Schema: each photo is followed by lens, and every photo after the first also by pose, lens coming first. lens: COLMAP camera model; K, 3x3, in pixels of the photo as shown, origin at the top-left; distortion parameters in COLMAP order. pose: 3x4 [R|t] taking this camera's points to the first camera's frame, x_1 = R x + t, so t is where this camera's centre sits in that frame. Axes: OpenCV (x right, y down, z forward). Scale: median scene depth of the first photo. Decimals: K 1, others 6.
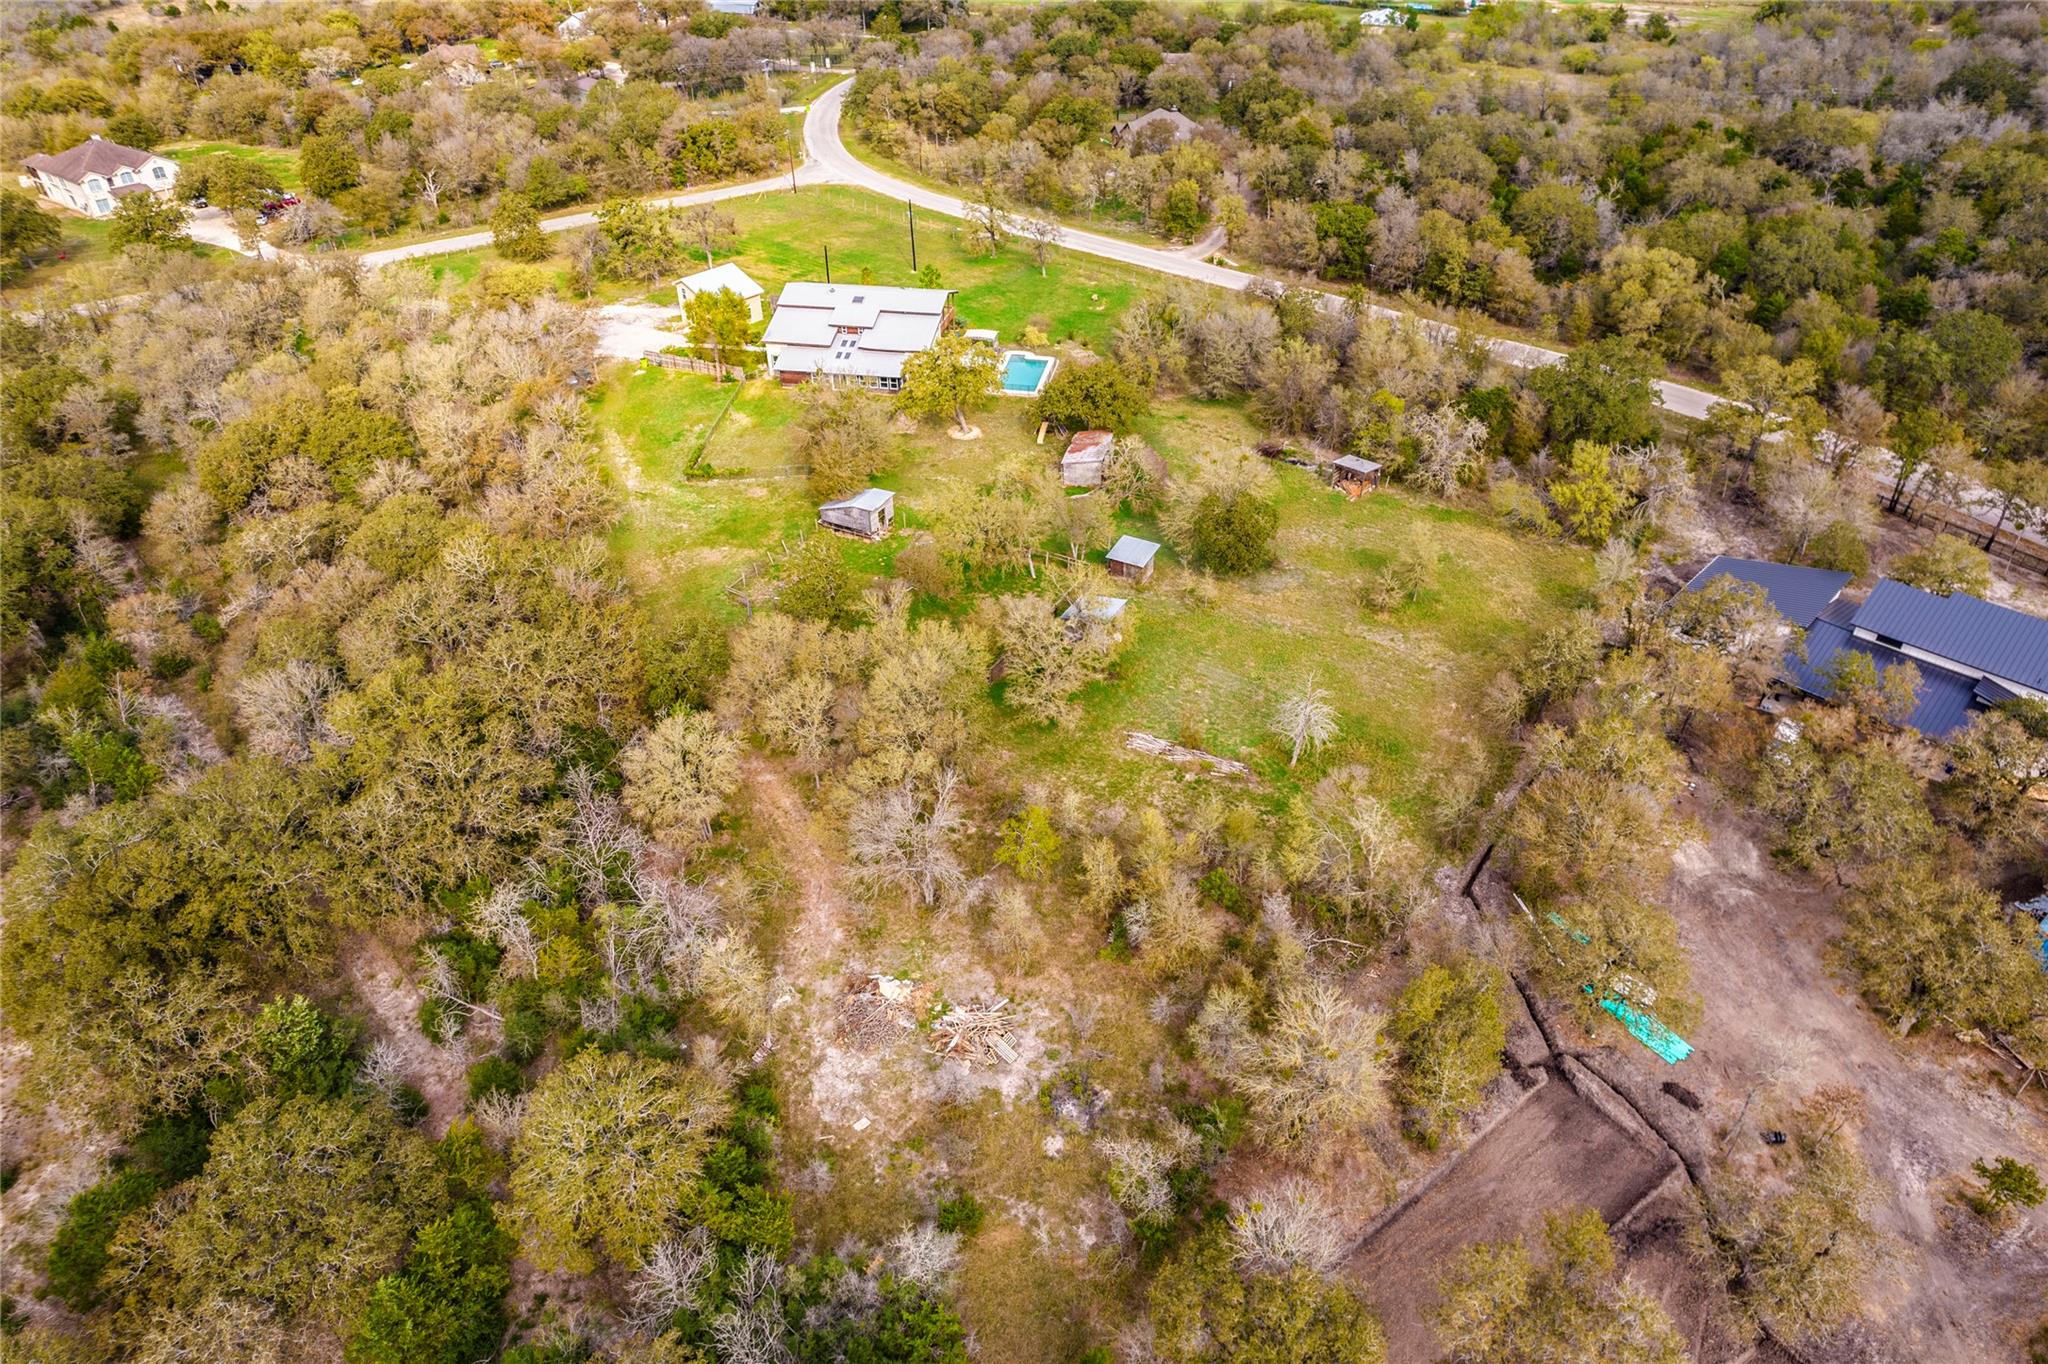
lens RADIAL K [[1313.2, 0, 1024.0], [0, 1313.2, 682.0], [0, 0, 1]] dist [-0.078496, 0.065624]
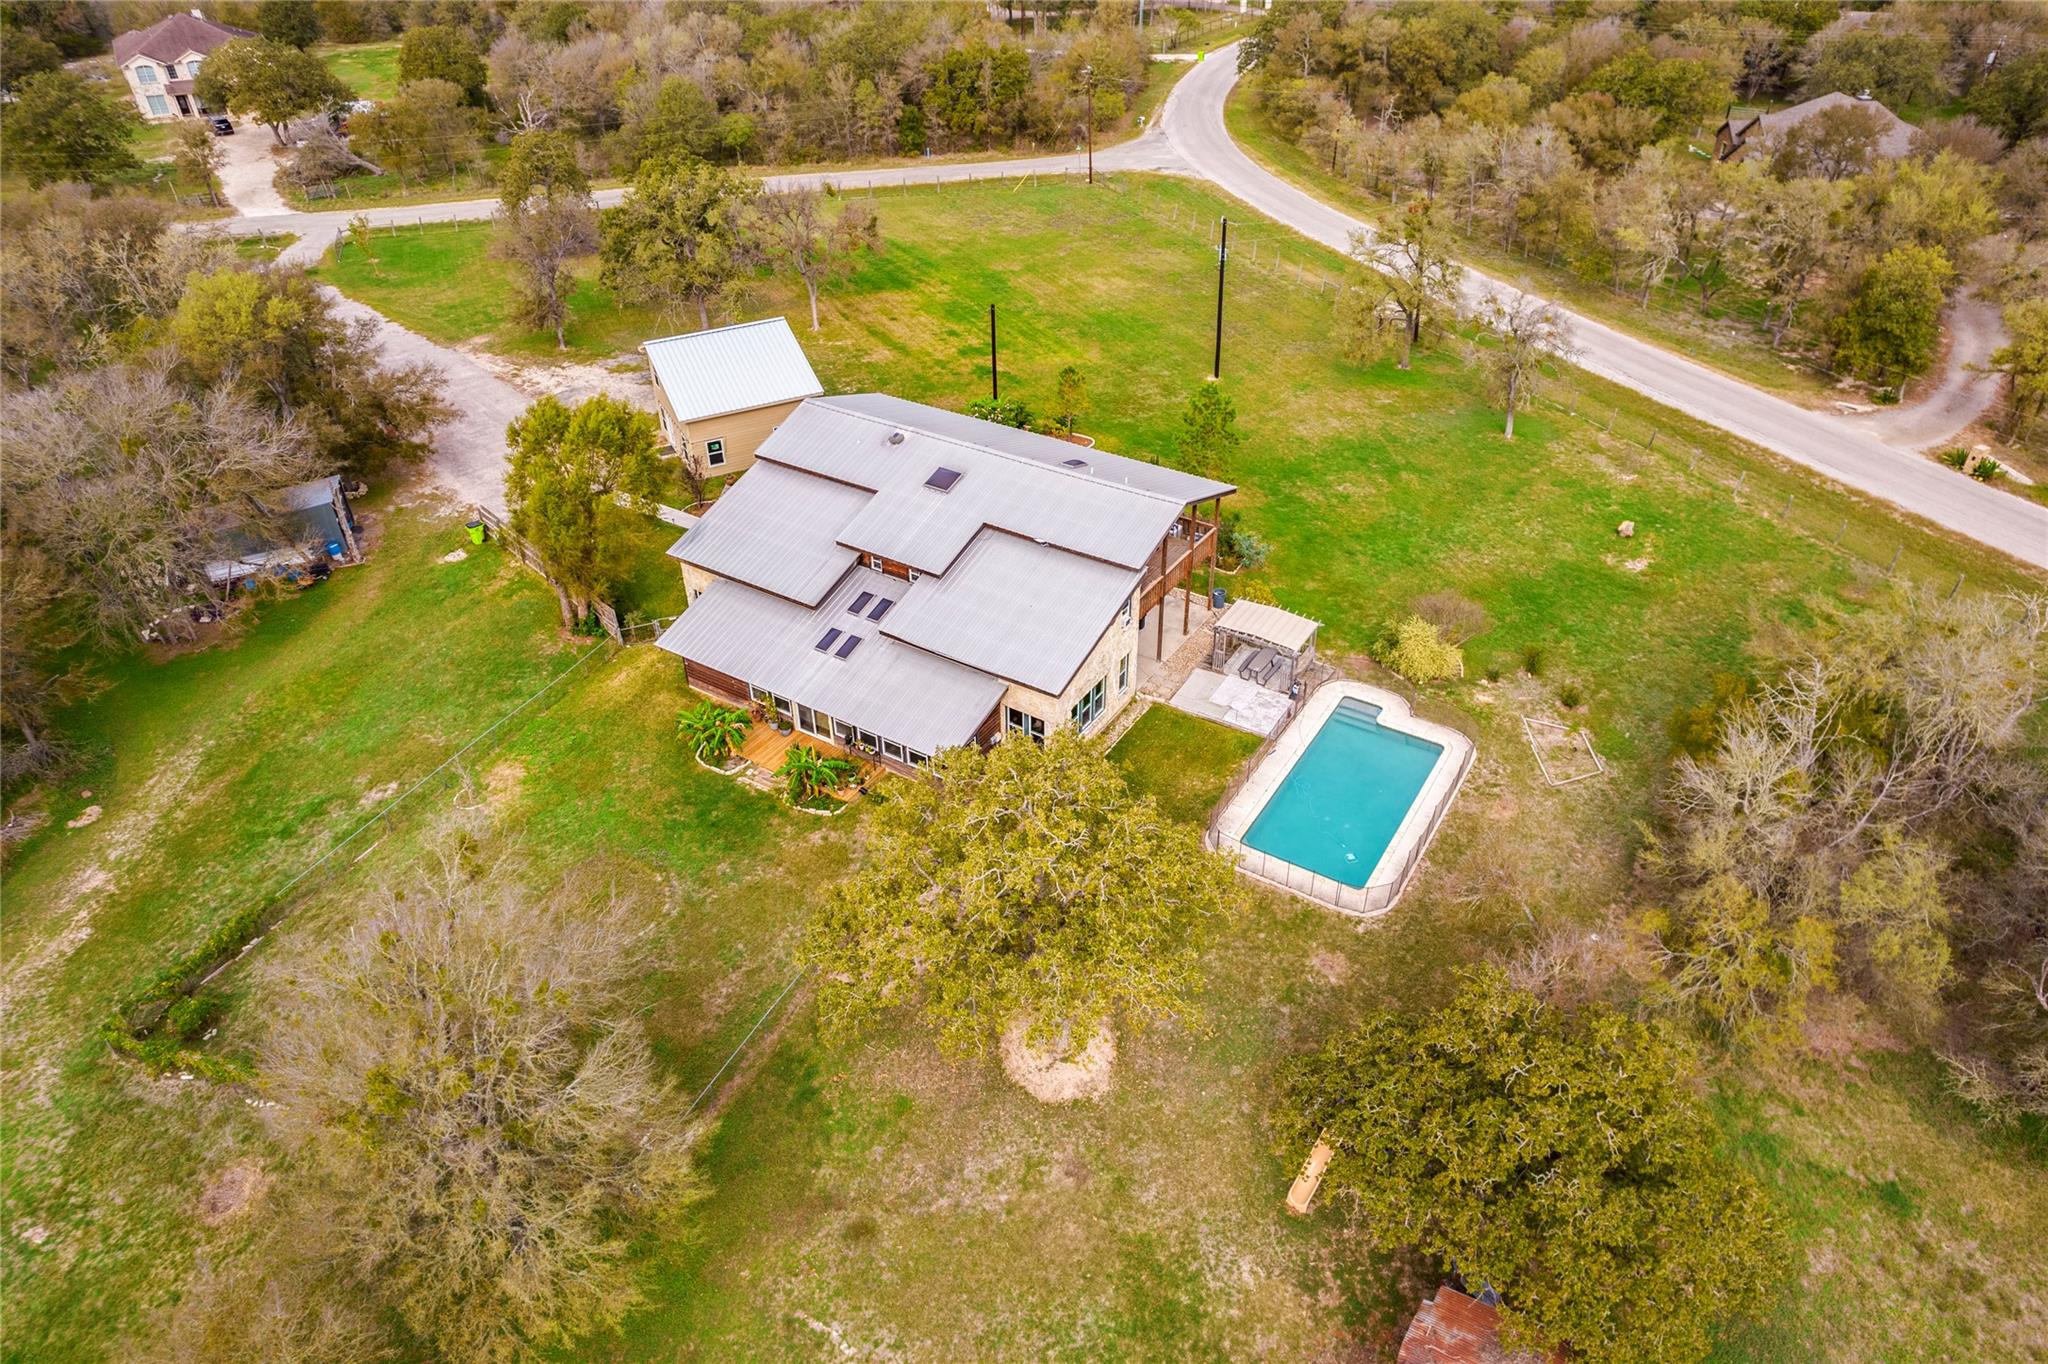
lens RADIAL K [[1313.2, 0, 1024.0], [0, 1313.2, 682.0], [0, 0, 1]] dist [-0.078496, 0.065624]
pose [[0.929555, 0.211773, -0.301794, 0.011578], [-0.211607, 0.976776, 0.033646, -0.184968], [0.301910, 0.032586, 0.952779, 0.478793]]
